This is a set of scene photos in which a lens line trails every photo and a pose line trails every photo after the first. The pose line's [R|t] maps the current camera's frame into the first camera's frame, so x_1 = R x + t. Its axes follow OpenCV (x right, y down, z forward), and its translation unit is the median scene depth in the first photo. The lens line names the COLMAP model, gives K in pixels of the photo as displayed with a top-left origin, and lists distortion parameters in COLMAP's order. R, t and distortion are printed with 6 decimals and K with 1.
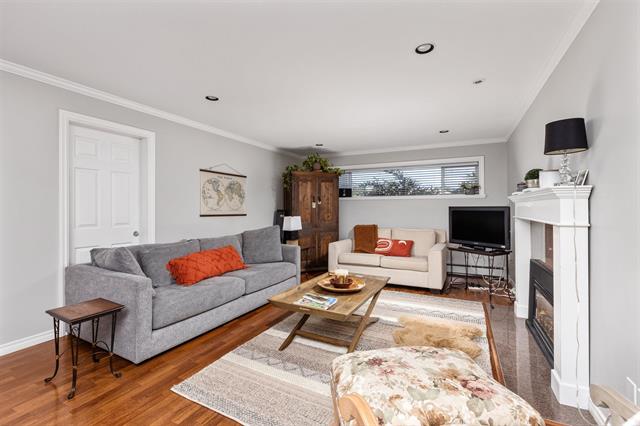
lens RADIAL K [[285.4, 0, 317.2], [0, 285.4, 208.7], [0, 0, 1]] dist [-0.001516, -0.000654]
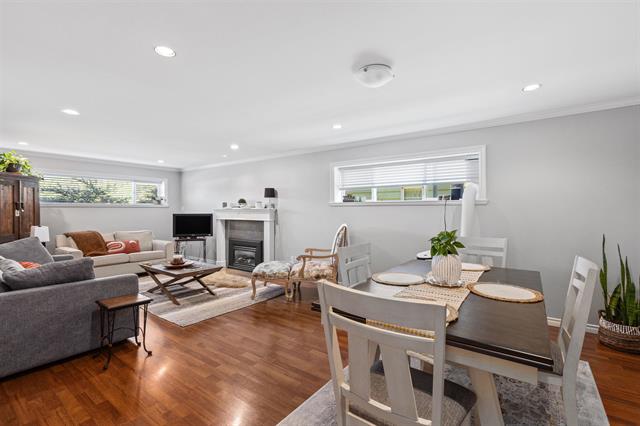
lens RADIAL K [[285.4, 0, 315.3], [0, 285.4, 208.8], [0, 0, 1]] dist [-0.001516, -0.000654]
pose [[0.178127, 0.005106, 0.983994, -0.925236], [0.003743, 0.999976, -0.005866, -0.022965], [-0.984000, 0.004728, 0.178104, -0.031982]]
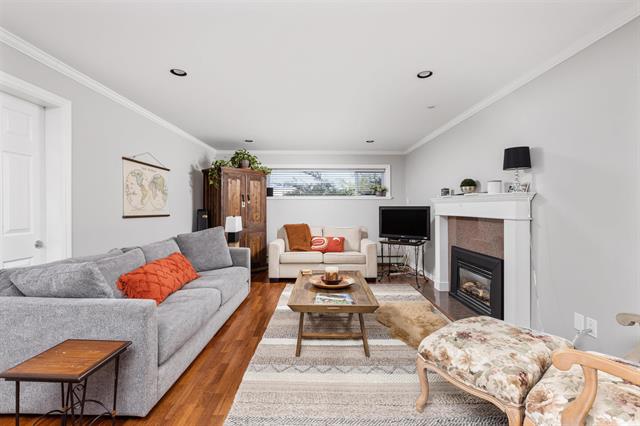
lens RADIAL K [[285.4, 0, 319.5], [0, 285.4, 209.3], [0, 0, 1]] dist [-0.001516, -0.000654]
pose [[0.891267, -0.001115, 0.453477, -0.288508], [-0.000447, 0.999994, 0.003337, 0.000553], [-0.453479, -0.003177, 0.891262, 0.067635]]
